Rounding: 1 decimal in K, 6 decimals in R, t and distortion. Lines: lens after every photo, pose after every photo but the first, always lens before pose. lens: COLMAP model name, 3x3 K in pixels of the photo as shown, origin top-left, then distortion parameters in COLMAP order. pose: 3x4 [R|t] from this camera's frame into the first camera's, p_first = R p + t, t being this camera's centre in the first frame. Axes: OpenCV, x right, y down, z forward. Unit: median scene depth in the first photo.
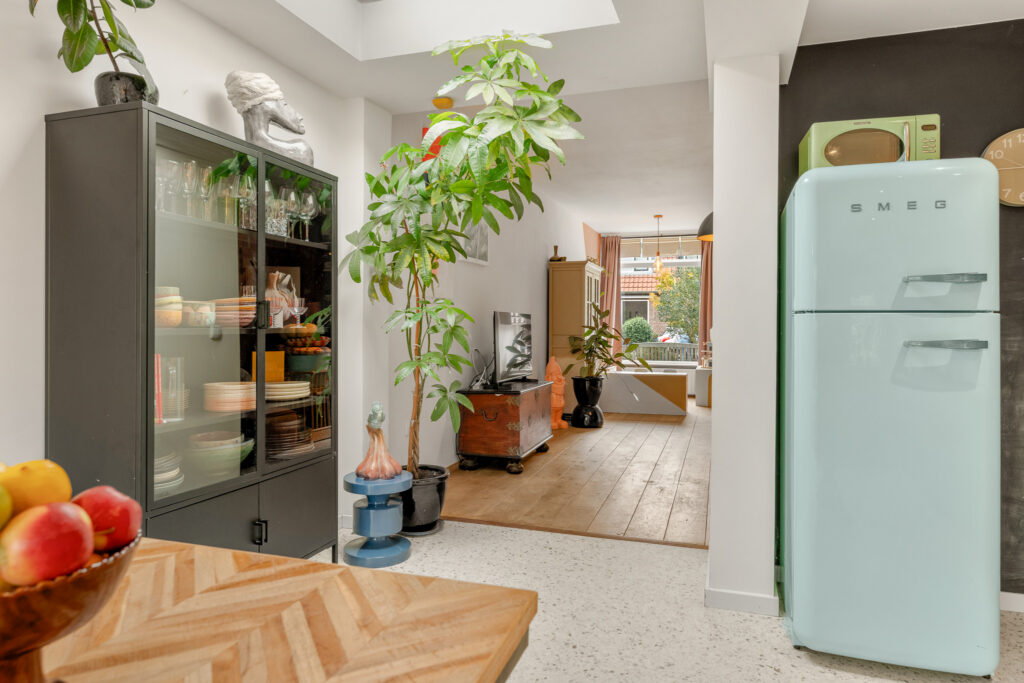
lens RADIAL K [[631.2, 0, 511.2], [0, 631.2, 321.9], [0, 0, 1]] dist [-0.003022, 0.001197]
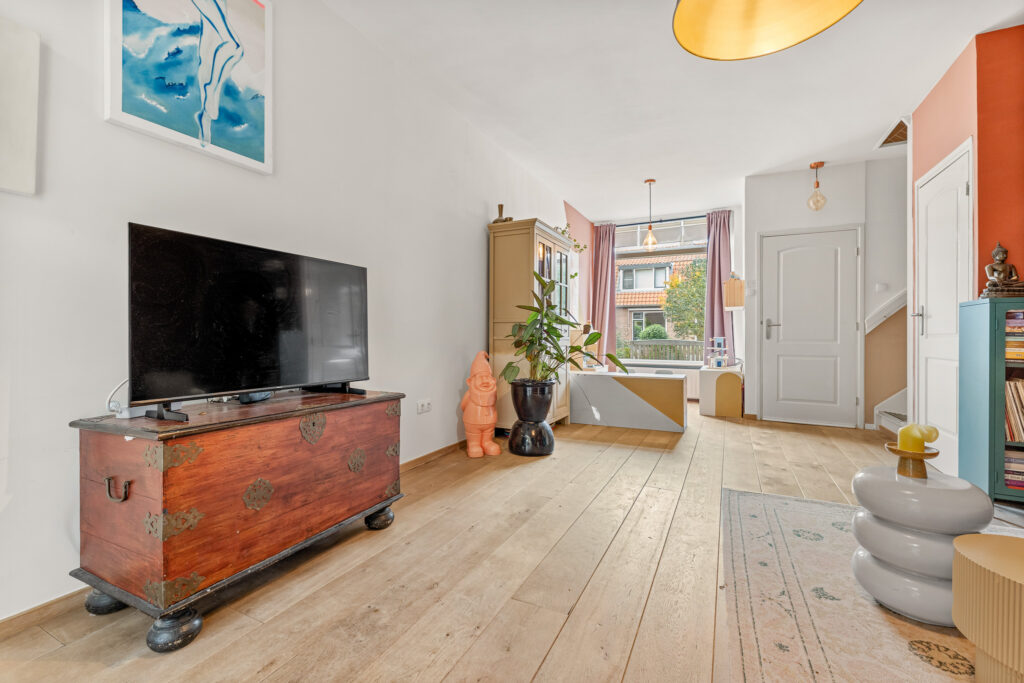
lens RADIAL K [[442.0, 0, 512.0], [0, 442.0, 335.5], [0, 0, 1]] dist [-0.003494, 0.000219]
pose [[0.991310, 0.002092, -0.131533, 0.399771], [-0.001189, 0.999975, 0.006942, 0.082383], [0.131544, -0.006725, 0.991287, 1.247217]]
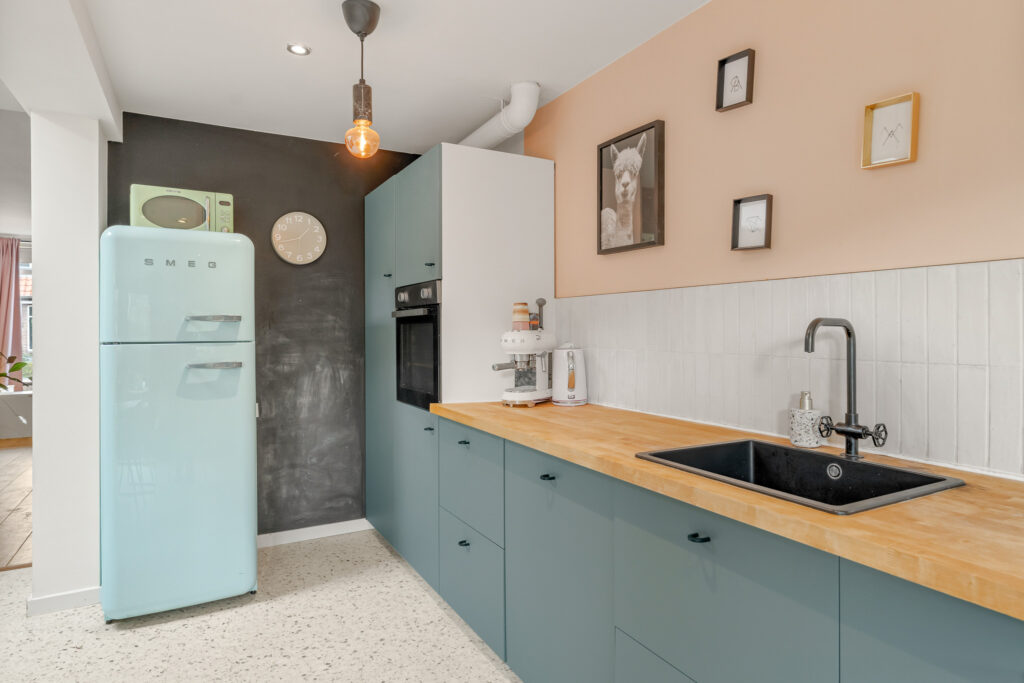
lens RADIAL K [[582.7, 0, 511.6], [0, 582.7, 329.4], [0, 0, 1]] dist [-0.003868, 0.001038]
pose [[0.671217, -0.010192, 0.741191, 0.113626], [0.007603, 0.999948, 0.006865, -0.031905], [-0.741222, 0.001028, 0.671259, -0.231276]]
